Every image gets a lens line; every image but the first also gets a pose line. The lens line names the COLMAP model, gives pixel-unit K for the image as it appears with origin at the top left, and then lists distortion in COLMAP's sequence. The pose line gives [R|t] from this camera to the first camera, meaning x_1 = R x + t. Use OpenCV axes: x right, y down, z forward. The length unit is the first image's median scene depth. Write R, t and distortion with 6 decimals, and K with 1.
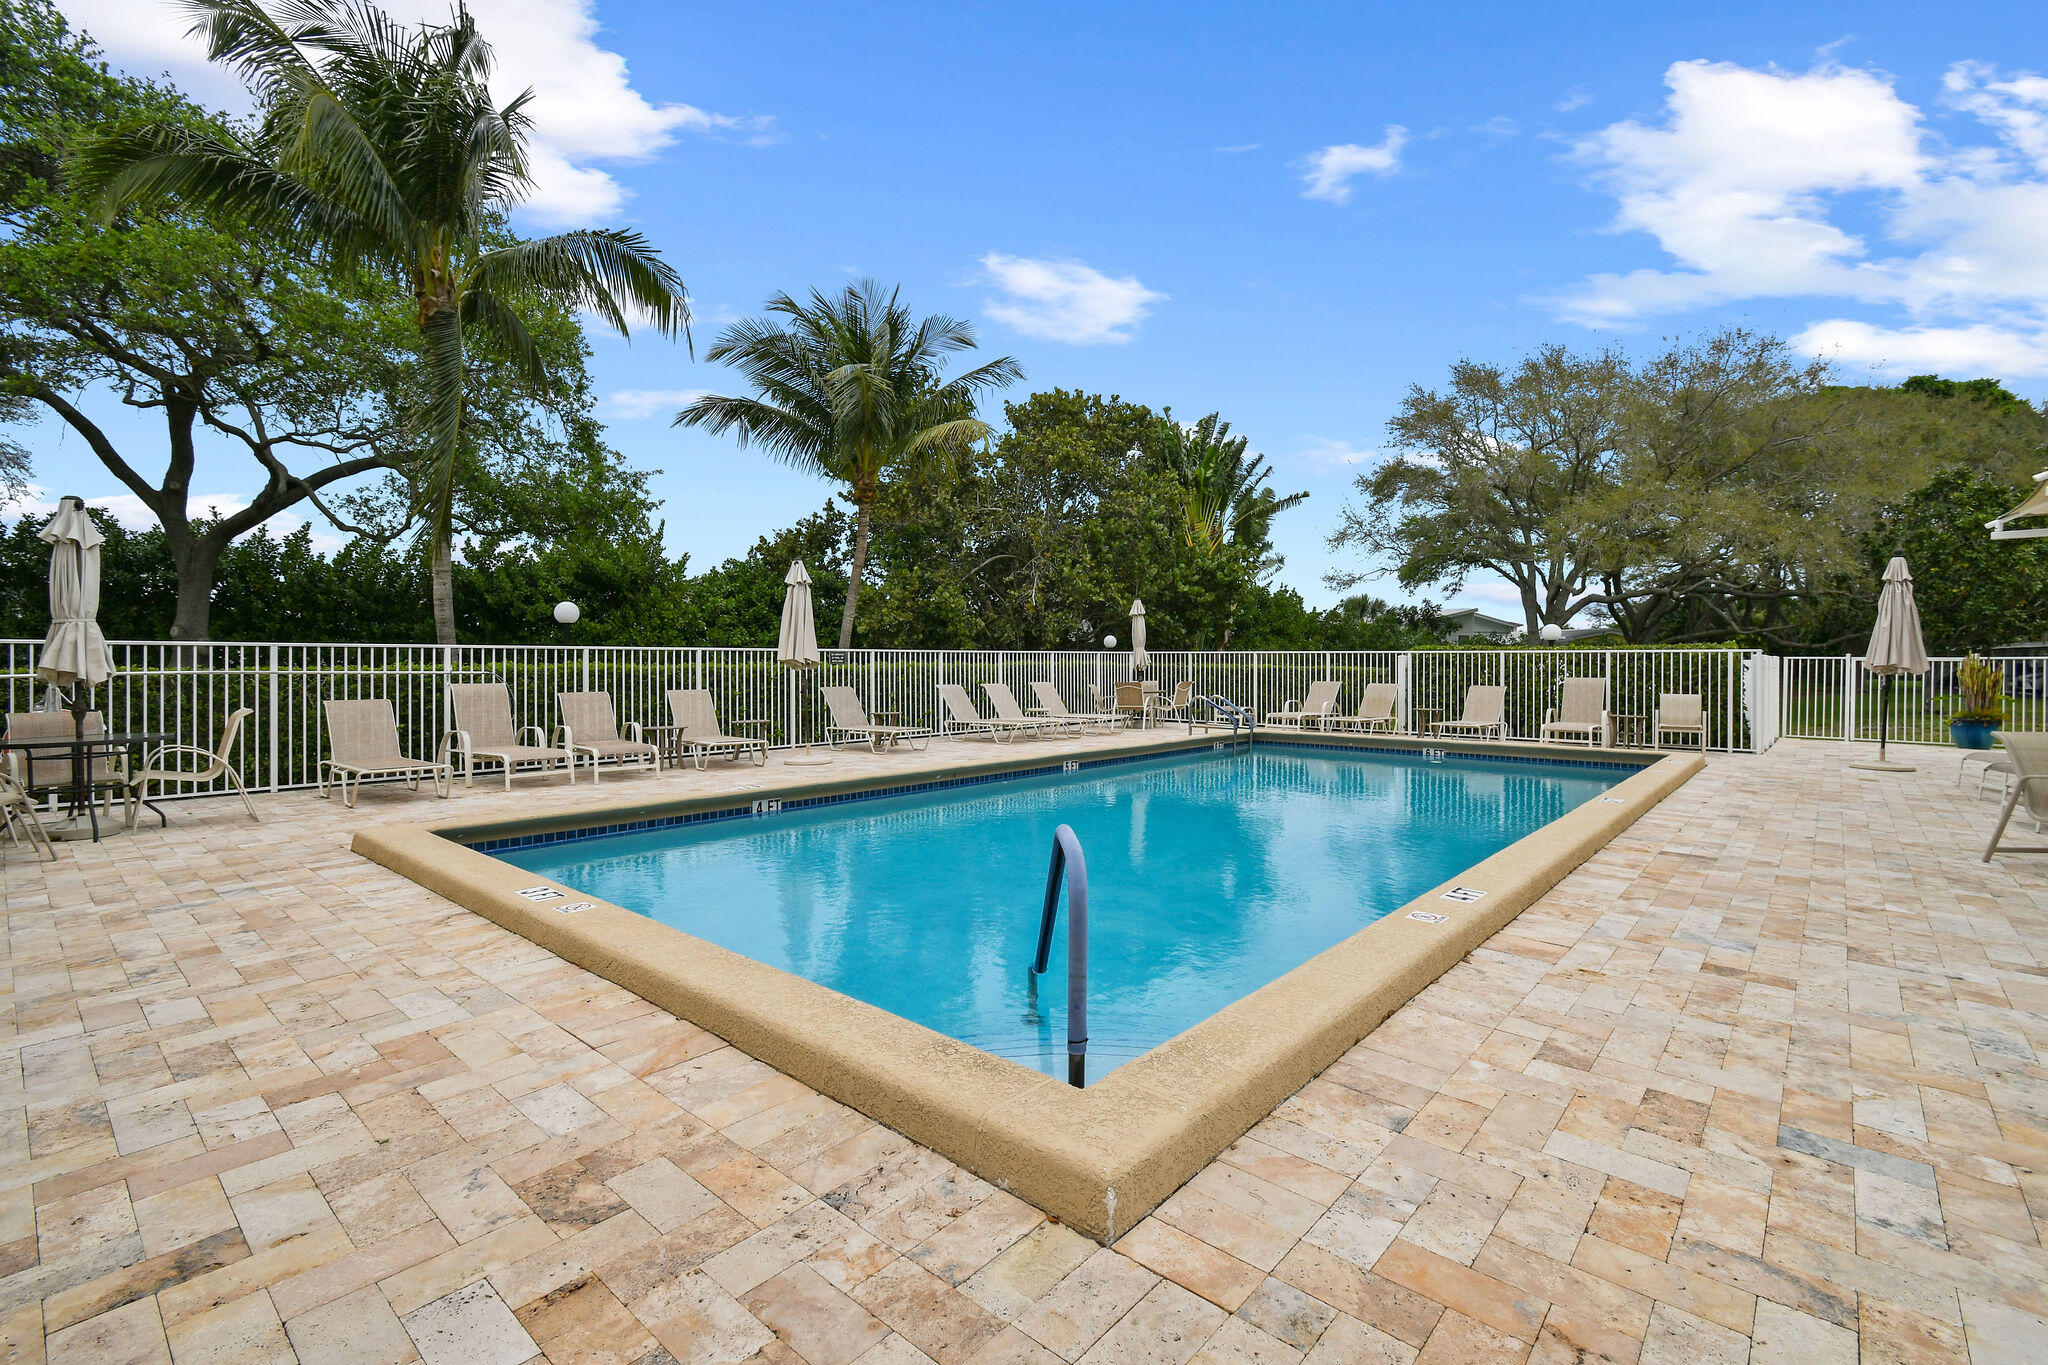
lens RADIAL K [[885.5, 0, 1027.1], [0, 885.5, 619.3], [0, 0, 1]] dist [0.001428, 0.000025]
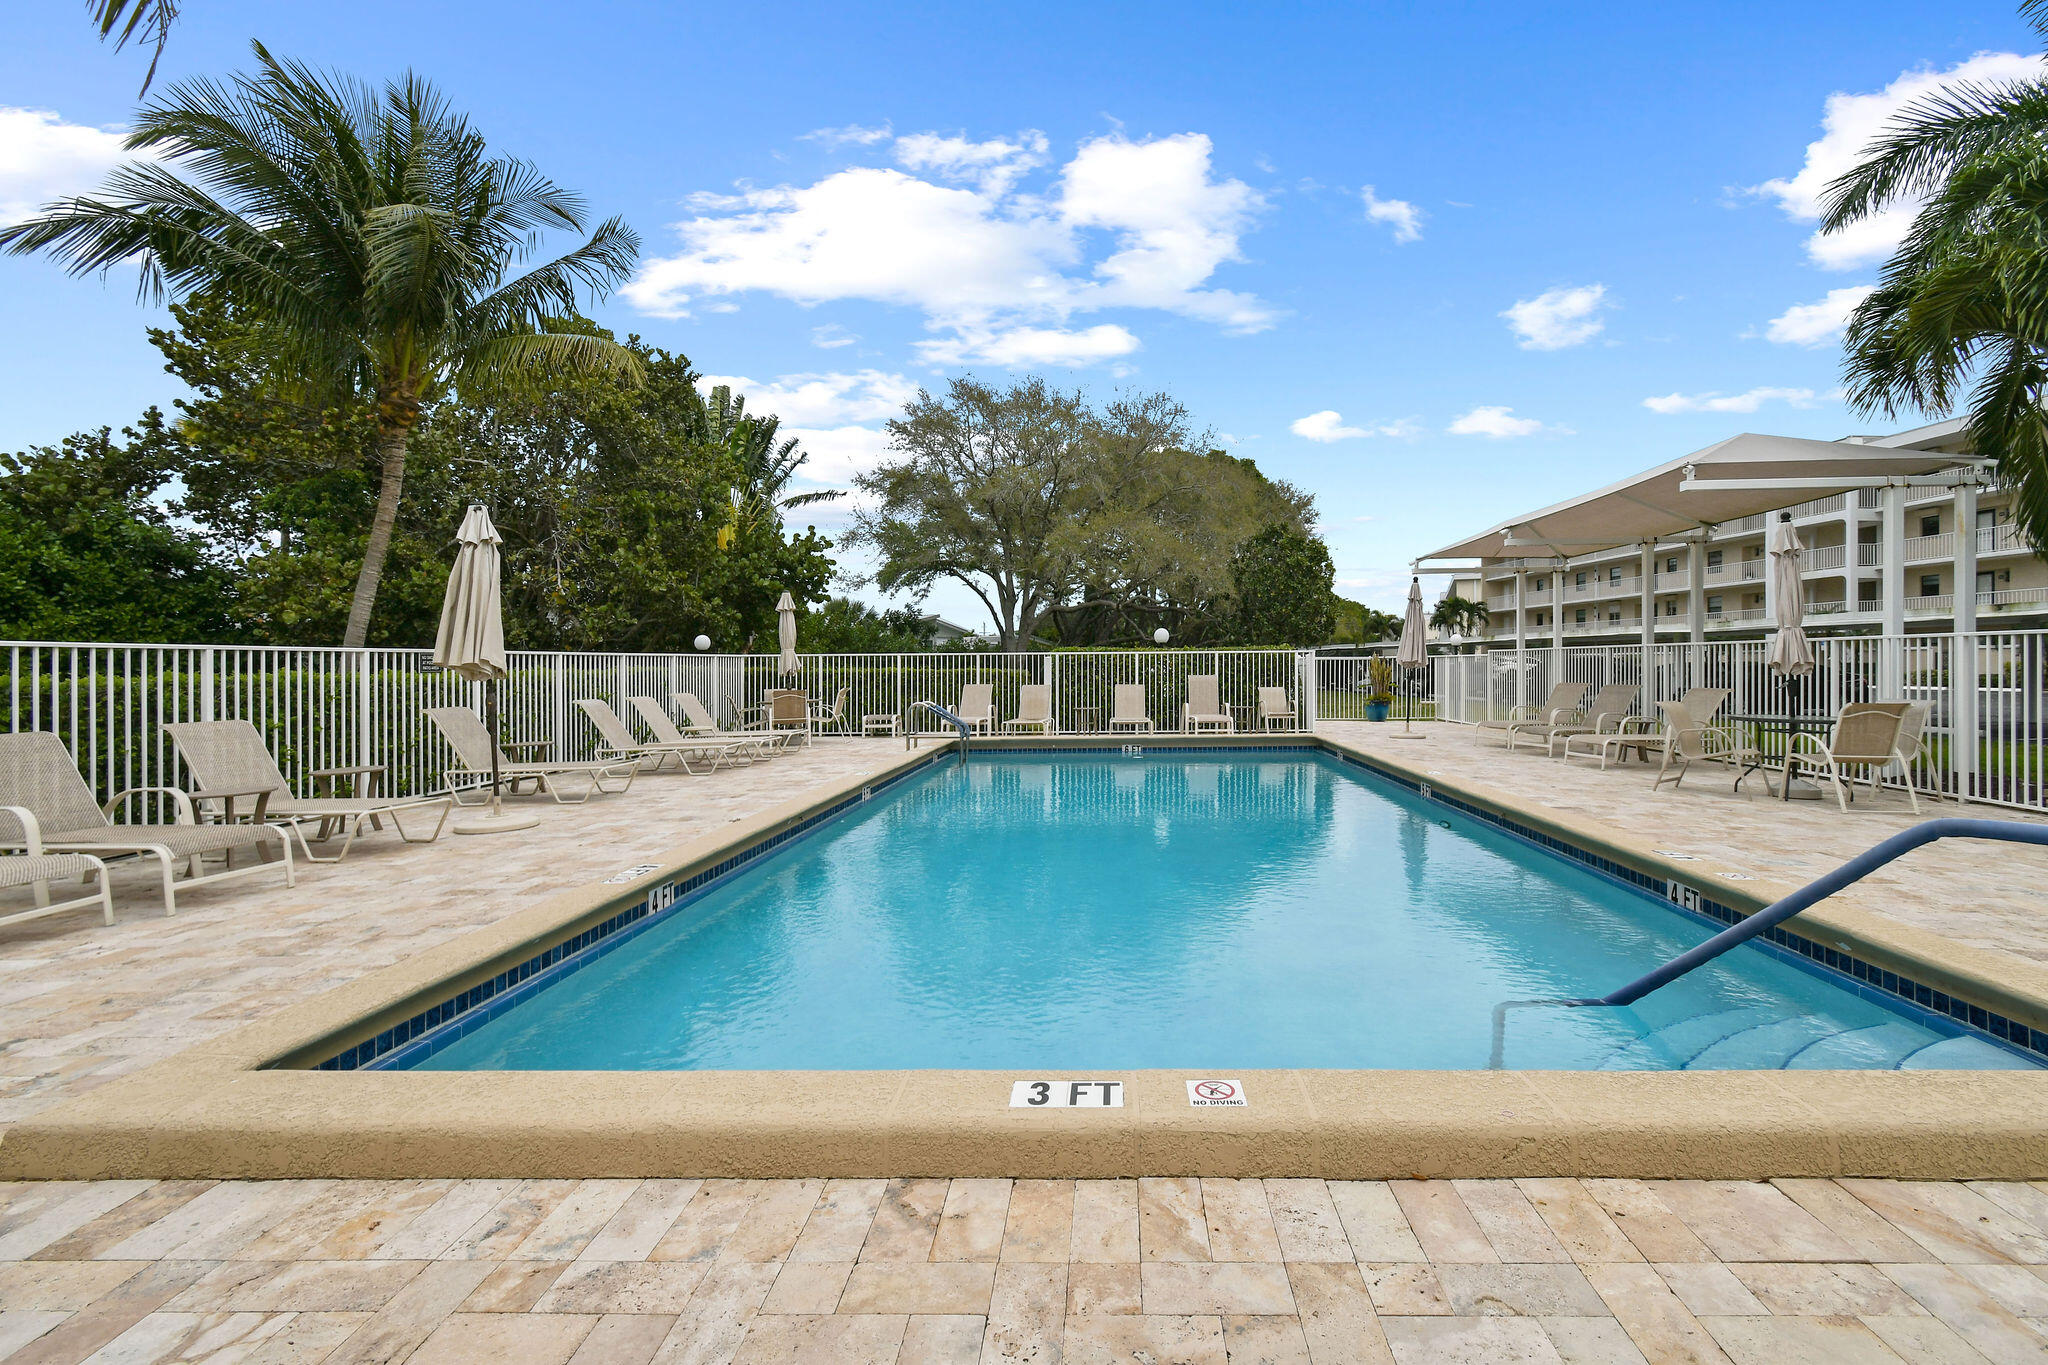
lens RADIAL K [[920.1, 0, 1025.5], [0, 920.1, 689.3], [0, 0, 1]] dist [-0.003925, -0.000514]
pose [[0.776992, -0.022841, 0.629096, -0.188899], [-0.023175, 0.997626, 0.064845, 0.005723], [-0.629083, -0.064964, 0.774618, 0.123950]]
